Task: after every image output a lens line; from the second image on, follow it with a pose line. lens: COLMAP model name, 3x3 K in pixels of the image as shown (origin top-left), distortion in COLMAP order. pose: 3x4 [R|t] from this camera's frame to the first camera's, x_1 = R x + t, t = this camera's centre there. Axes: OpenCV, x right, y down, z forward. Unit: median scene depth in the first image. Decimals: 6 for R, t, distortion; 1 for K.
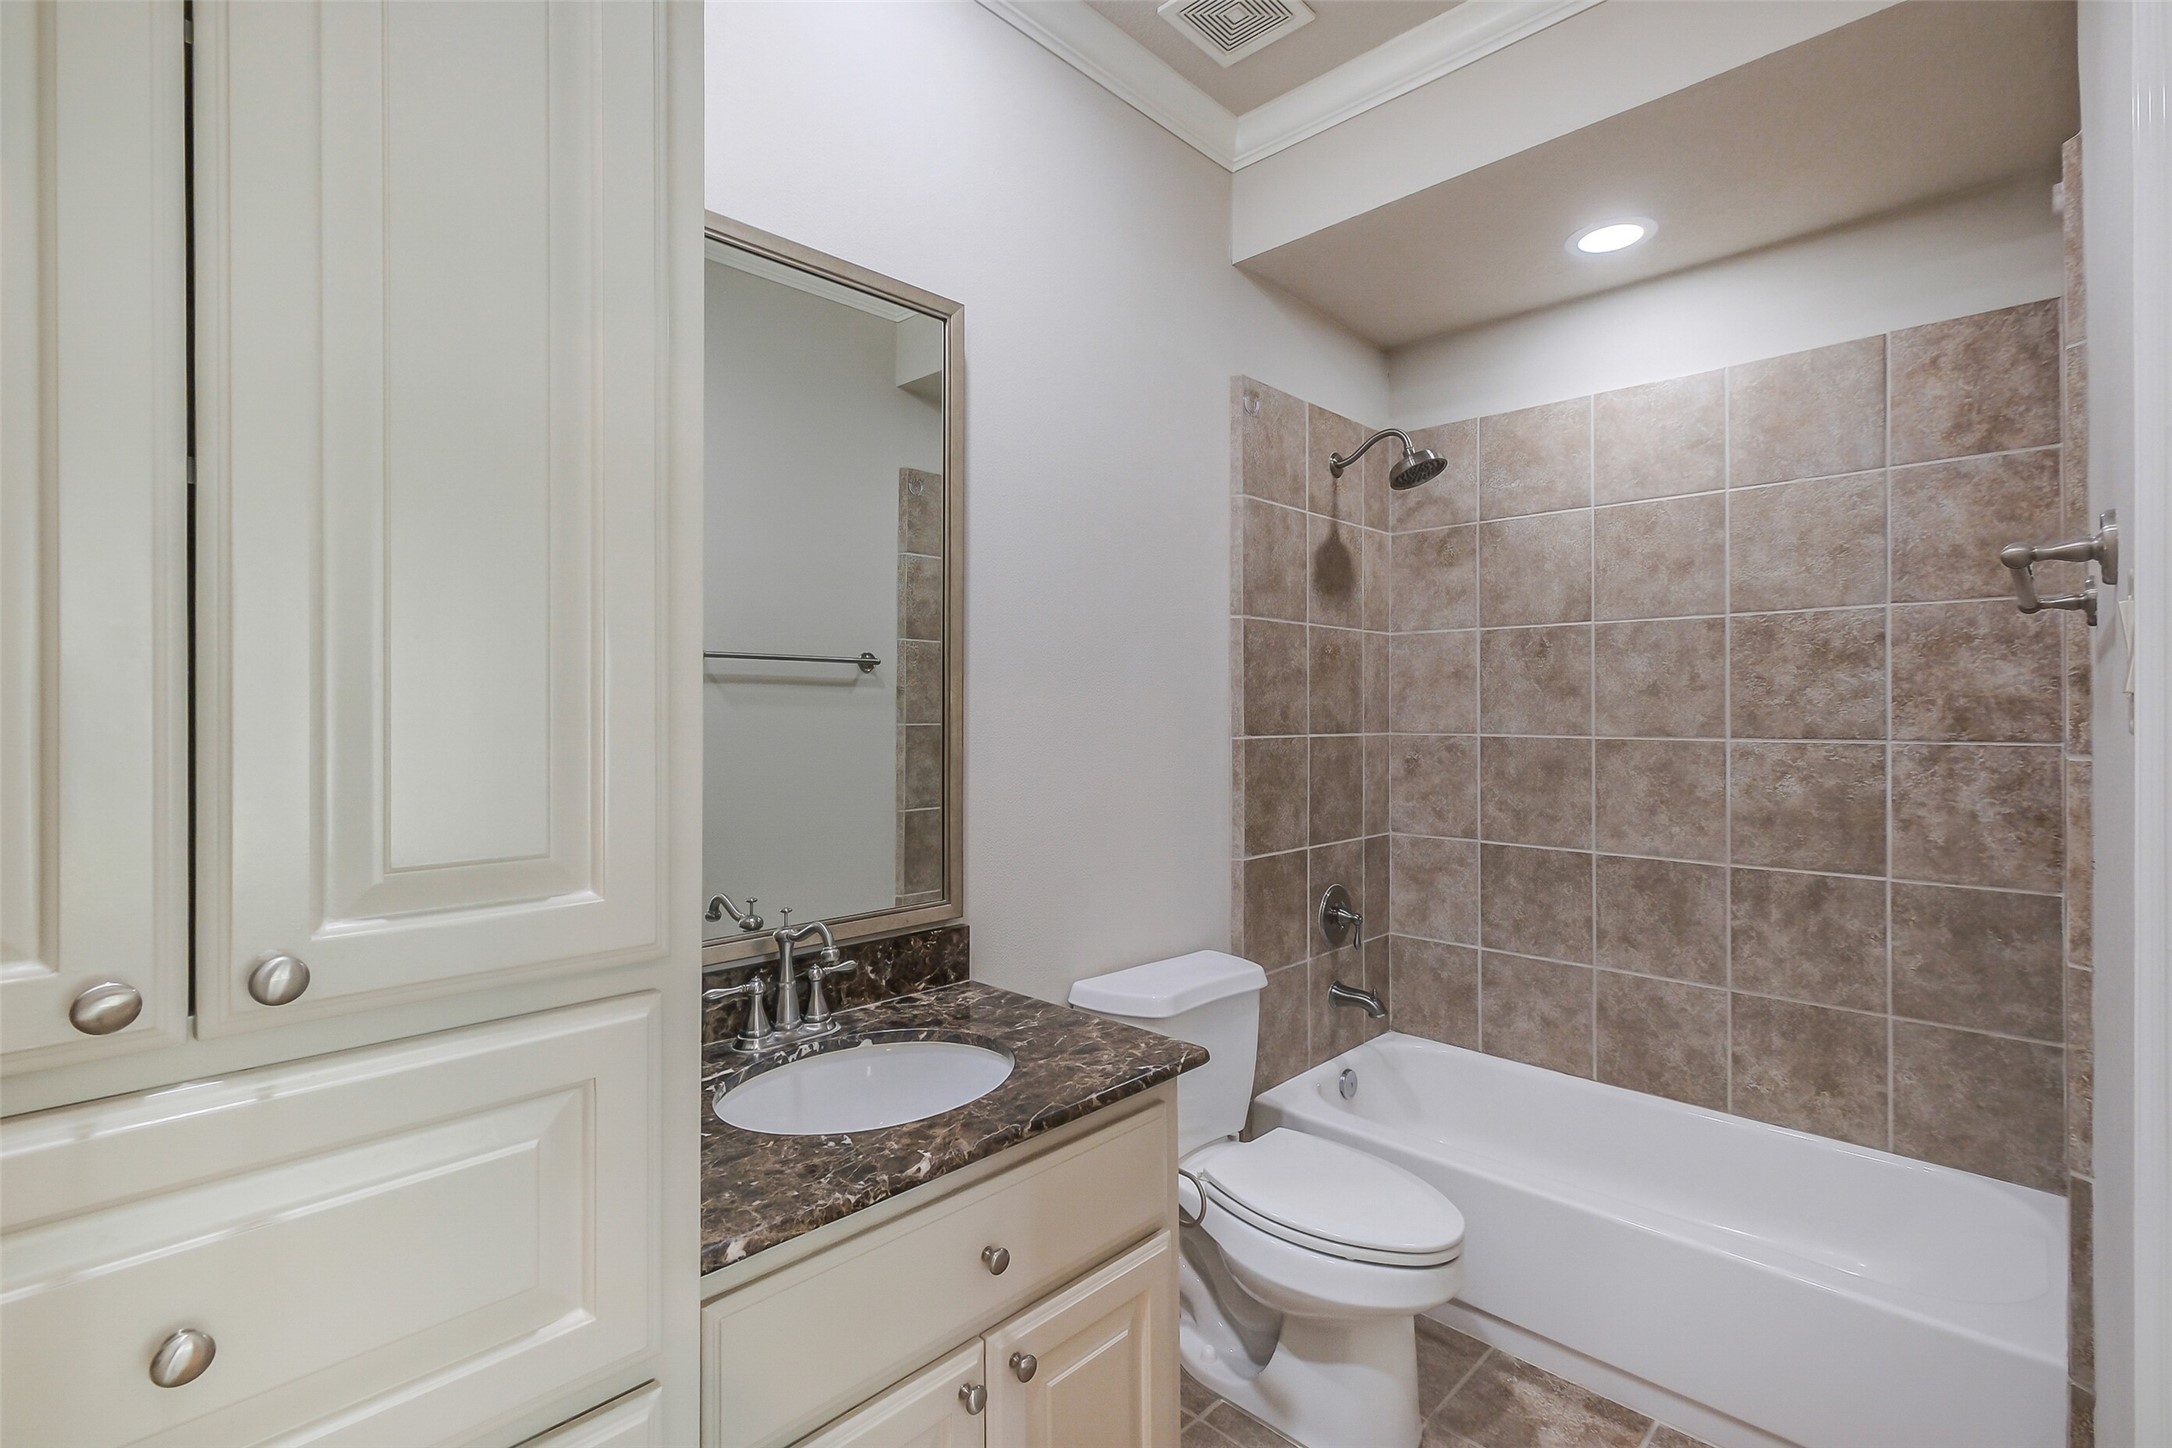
lens RADIAL K [[971.3, 0, 1084.5], [0, 971.3, 712.6], [0, 0, 1]] dist [0.002124, 0.000538]
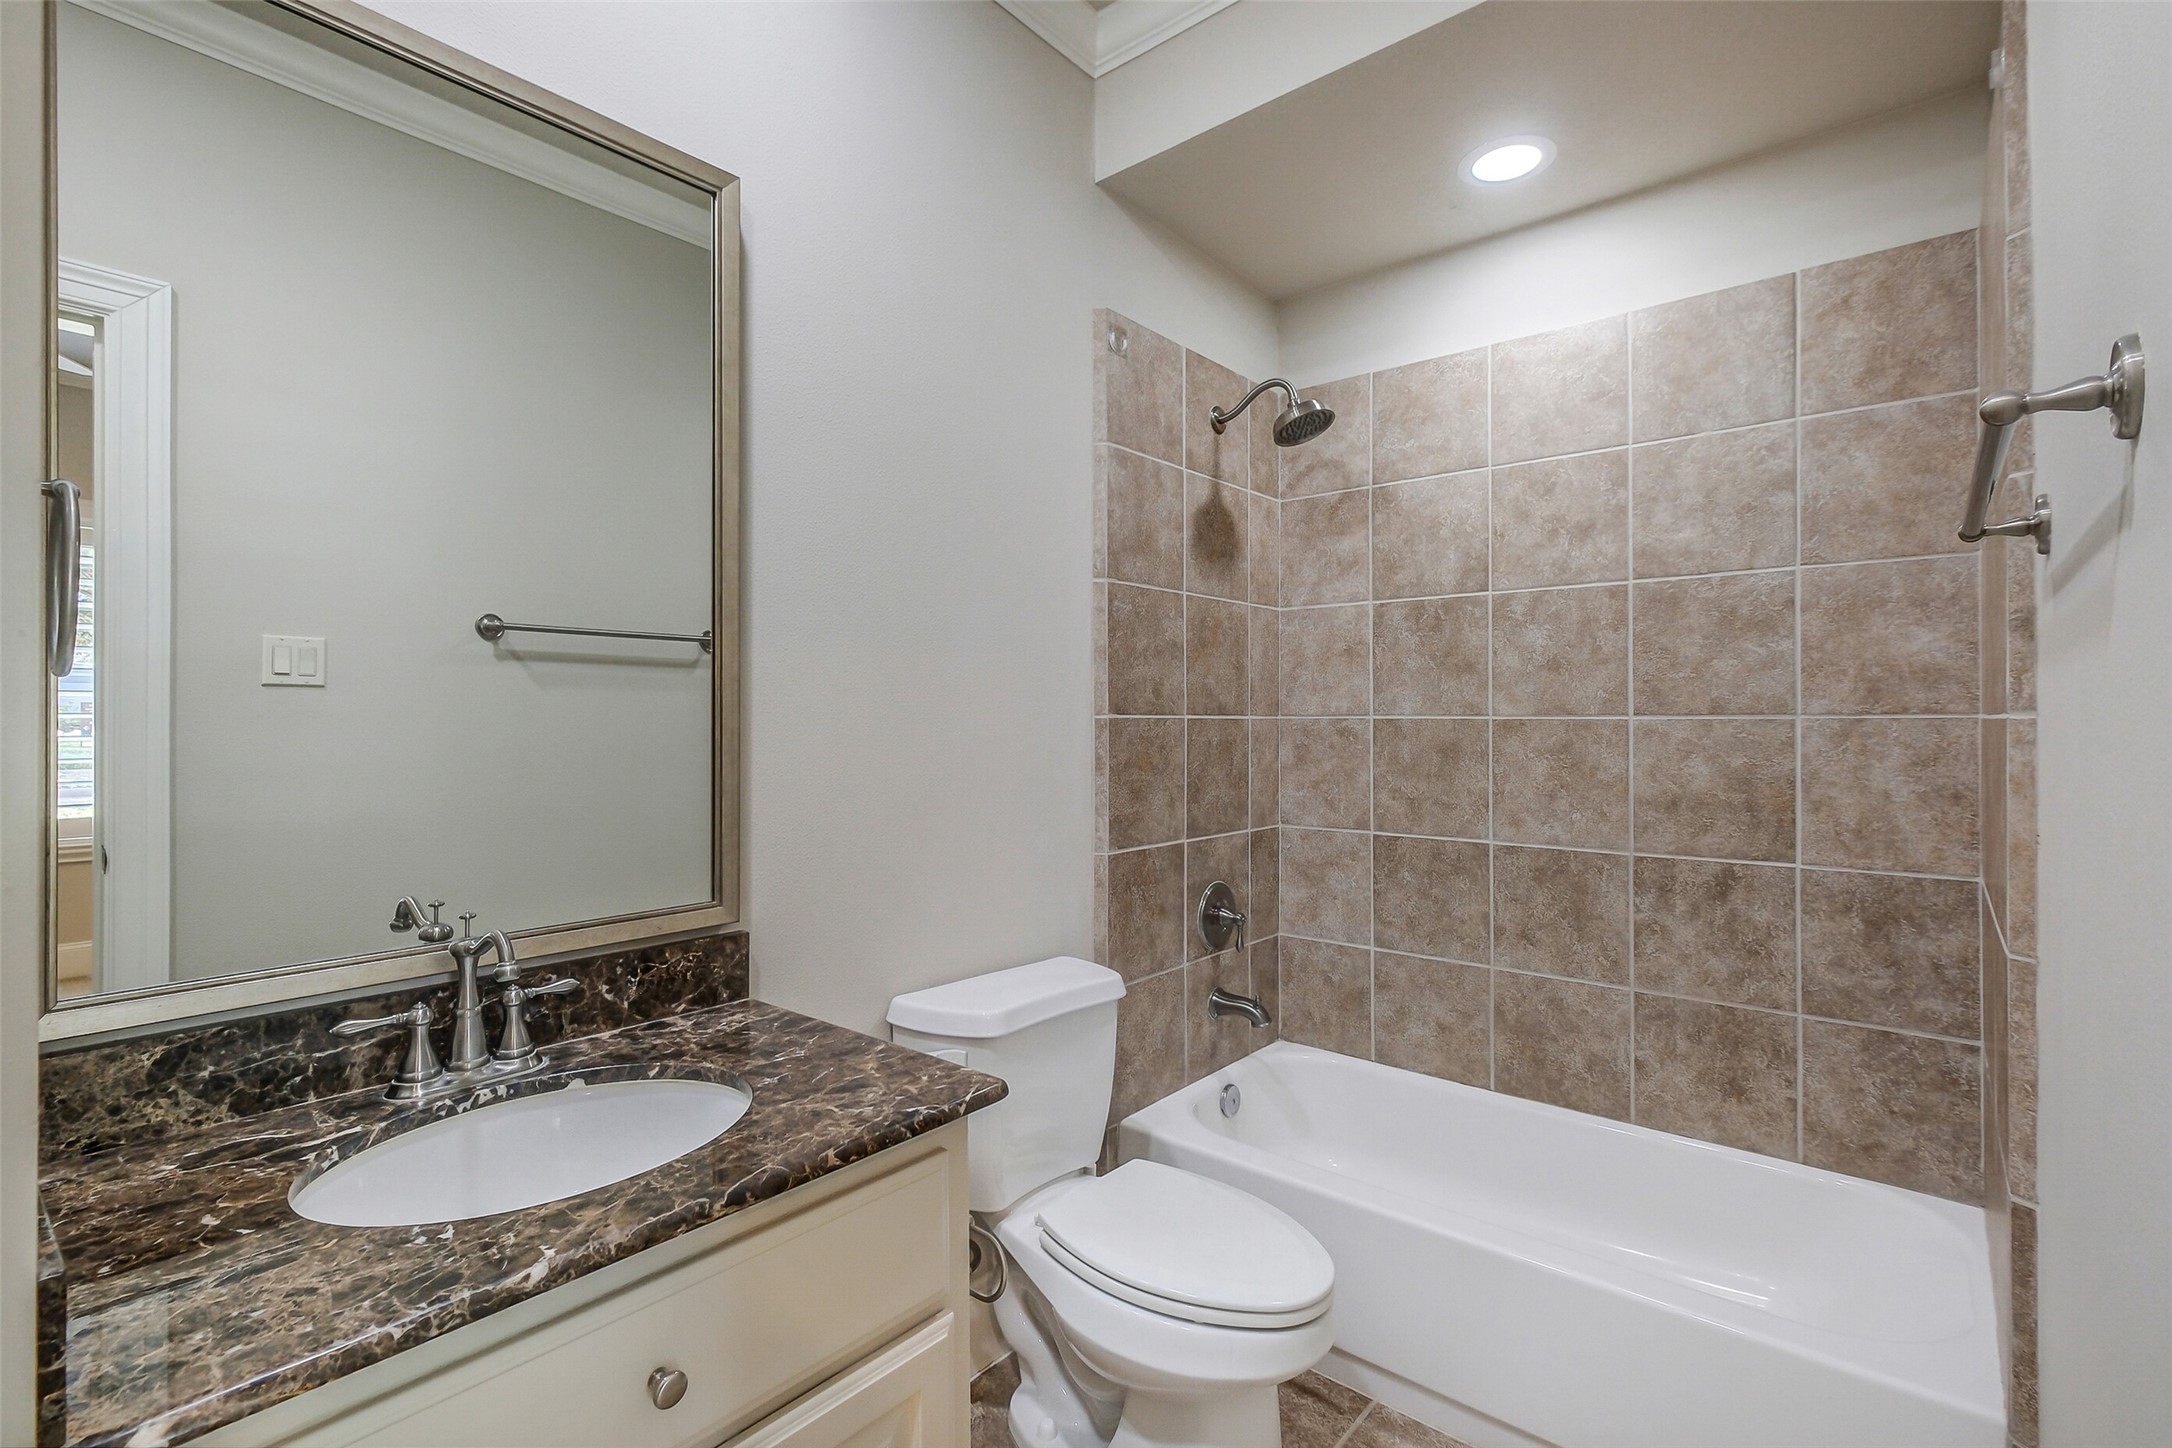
lens RADIAL K [[968.7, 0, 1081.3], [0, 968.7, 722.4], [0, 0, 1]] dist [0.001206, 0.000245]
pose [[0.997693, -0.001472, 0.067872, 0.090843], [0.001305, 0.999996, 0.002507, 0.033183], [-0.067876, -0.002413, 0.997691, 0.135475]]
